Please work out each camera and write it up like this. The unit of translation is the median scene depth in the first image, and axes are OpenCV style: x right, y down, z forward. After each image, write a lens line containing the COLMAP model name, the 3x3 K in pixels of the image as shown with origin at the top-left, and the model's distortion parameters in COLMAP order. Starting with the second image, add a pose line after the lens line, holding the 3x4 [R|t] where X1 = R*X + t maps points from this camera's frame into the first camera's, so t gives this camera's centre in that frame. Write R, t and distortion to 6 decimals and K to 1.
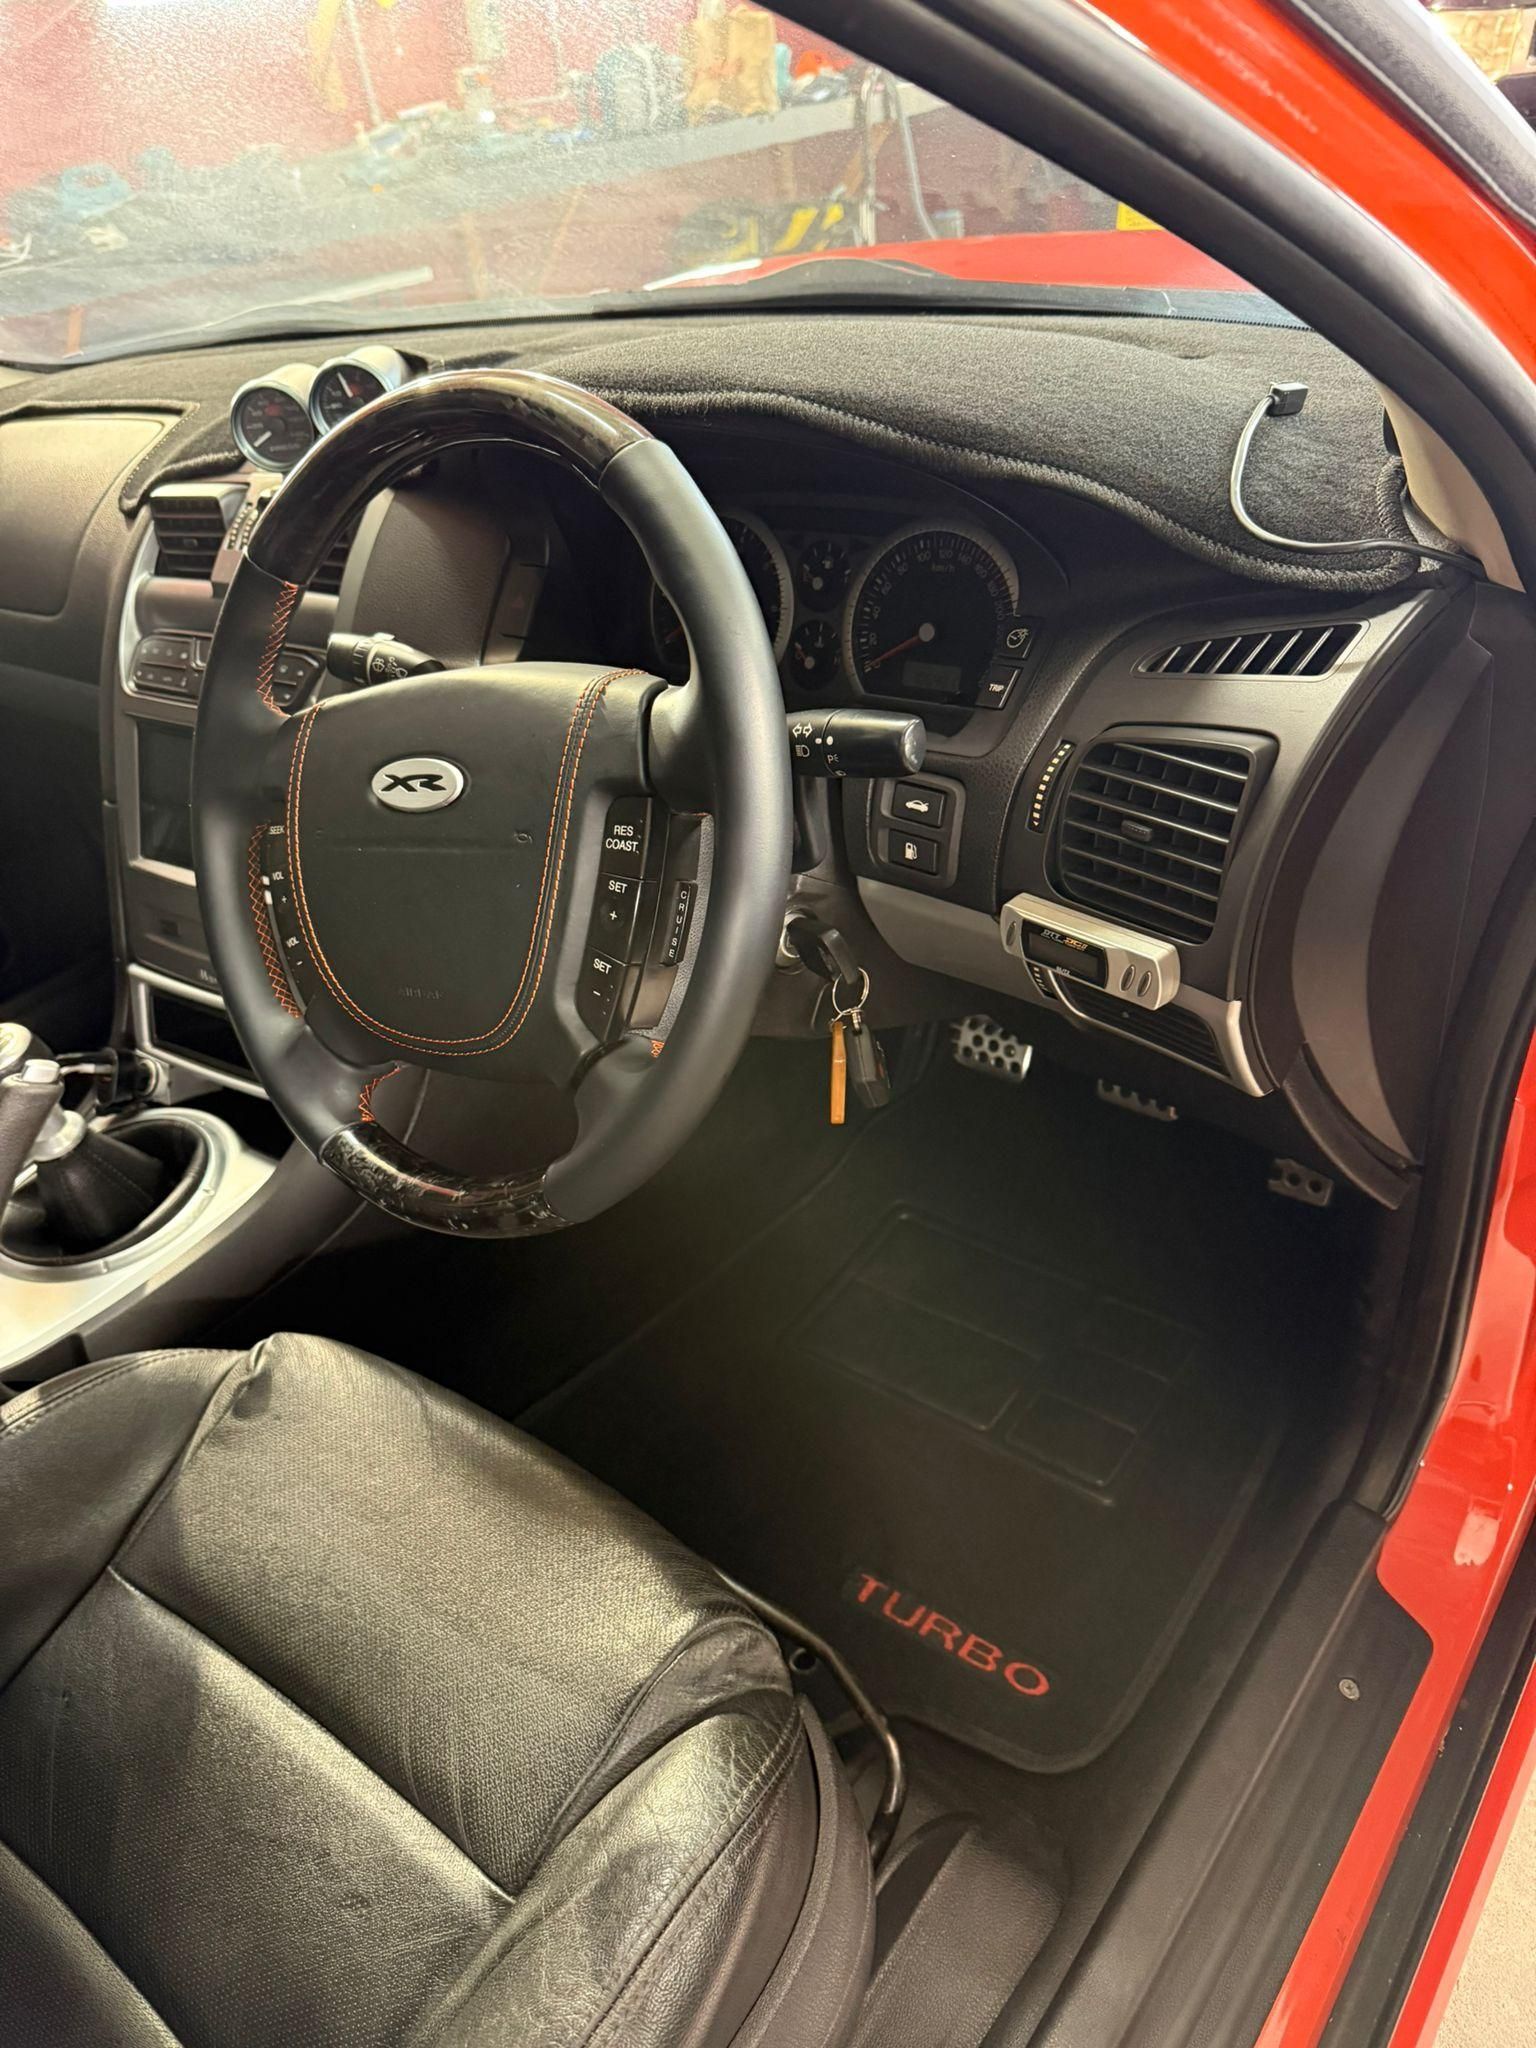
lens RADIAL K [[1339.4, 0, 768.0], [0, 1339.4, 1024.0], [0, 0, 1]] dist [0.043928, -0.050860]
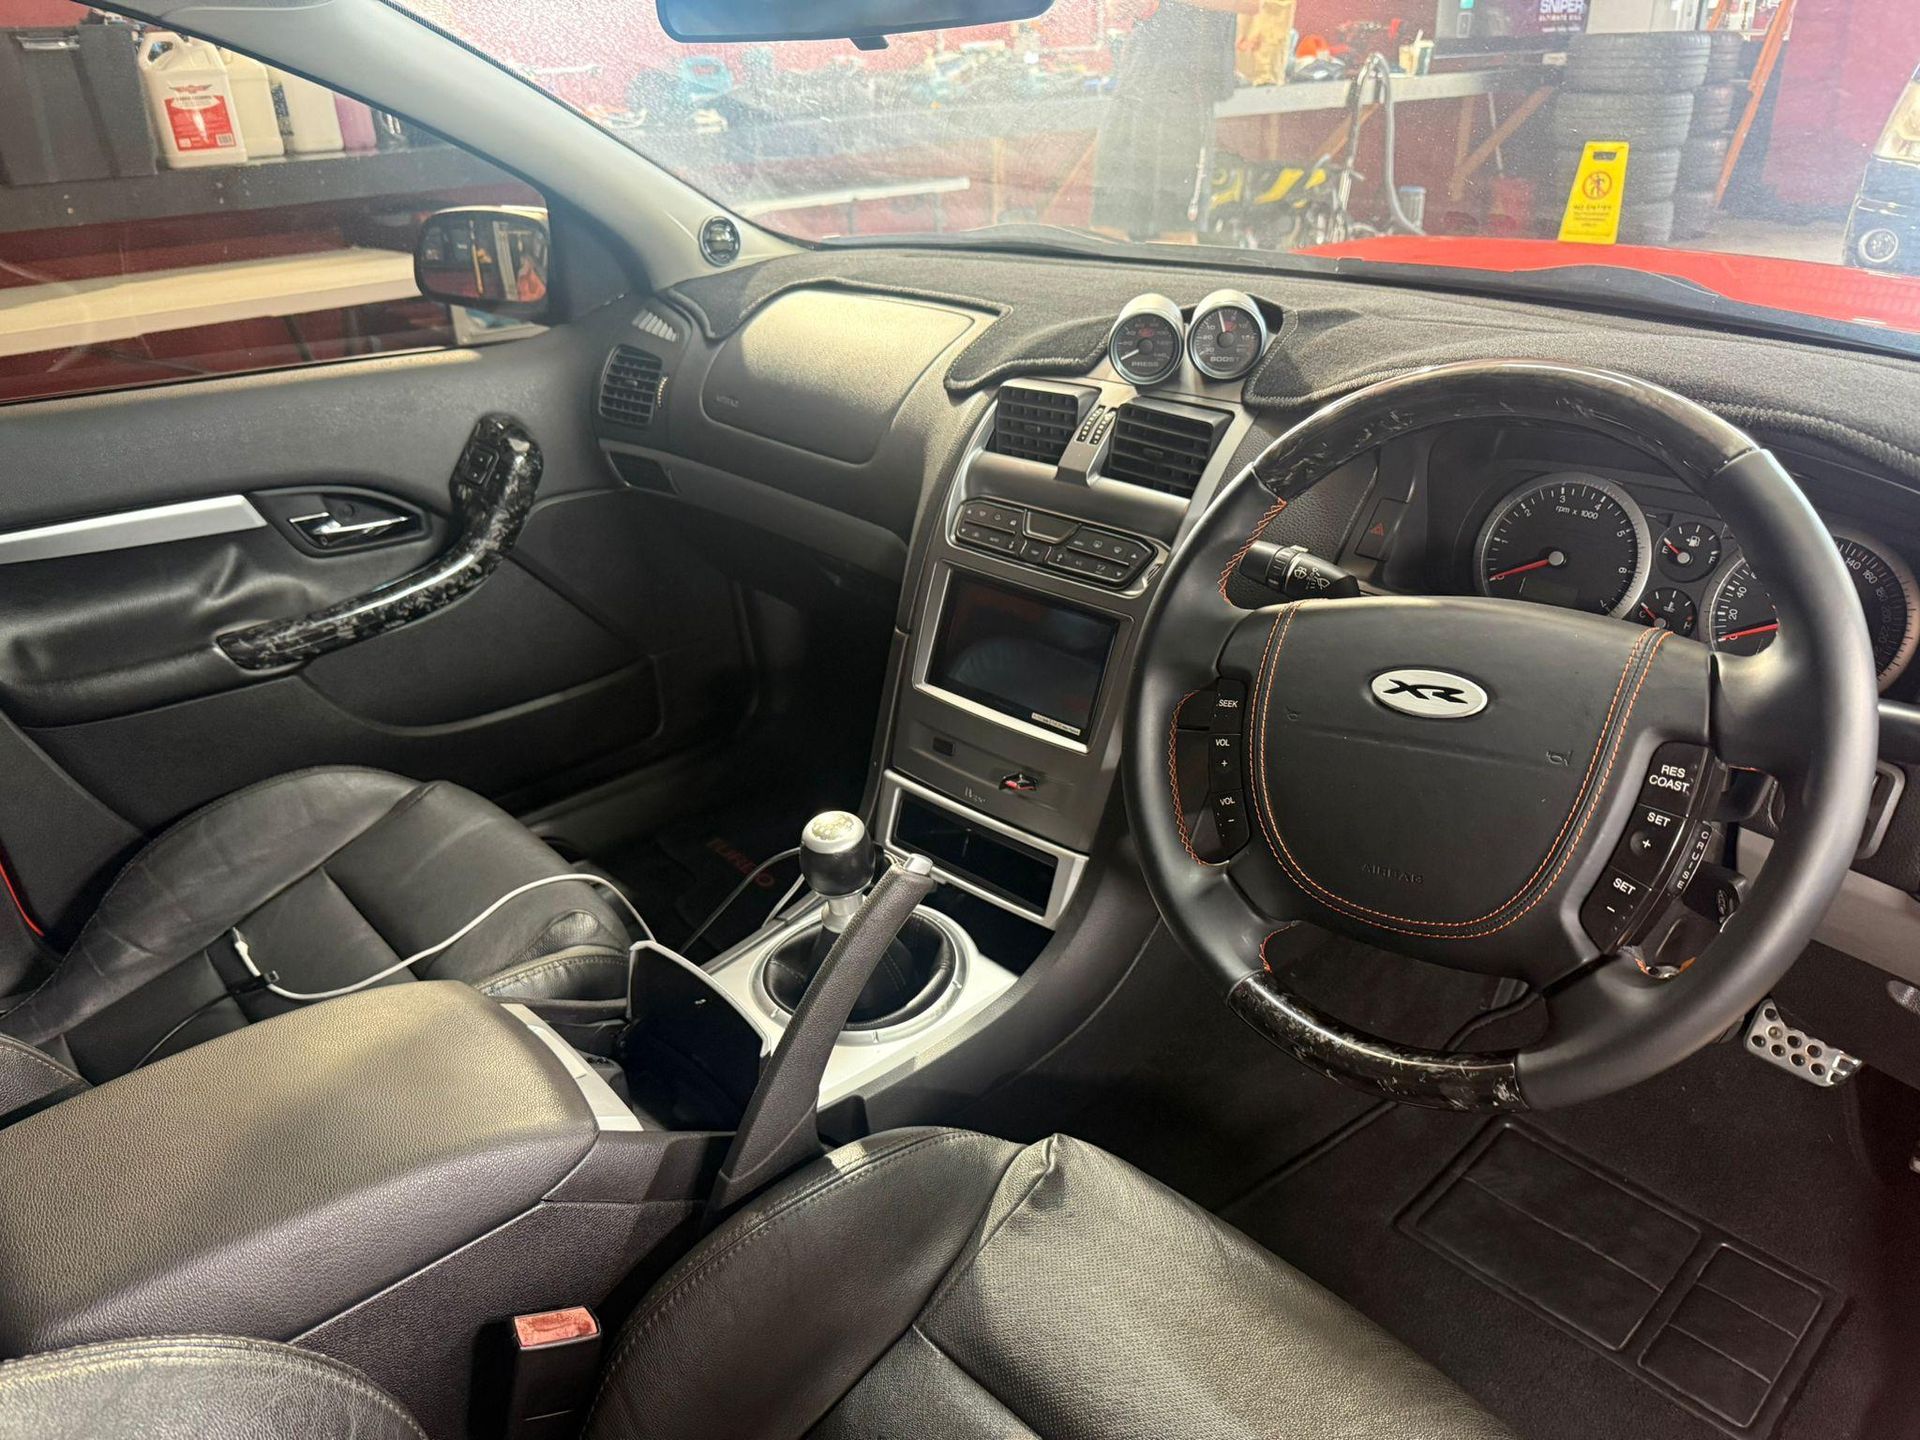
lens RADIAL K [[1254.4, 0, 1007.0], [0, 1254.4, 757.9], [0, 0, 1]] dist [0.088086, -0.131793]
pose [[0.982693, 0.168291, -0.077411, -0.330029], [-0.174725, 0.980890, -0.085590, 0.019183], [0.061528, 0.097634, 0.993319, -0.053998]]
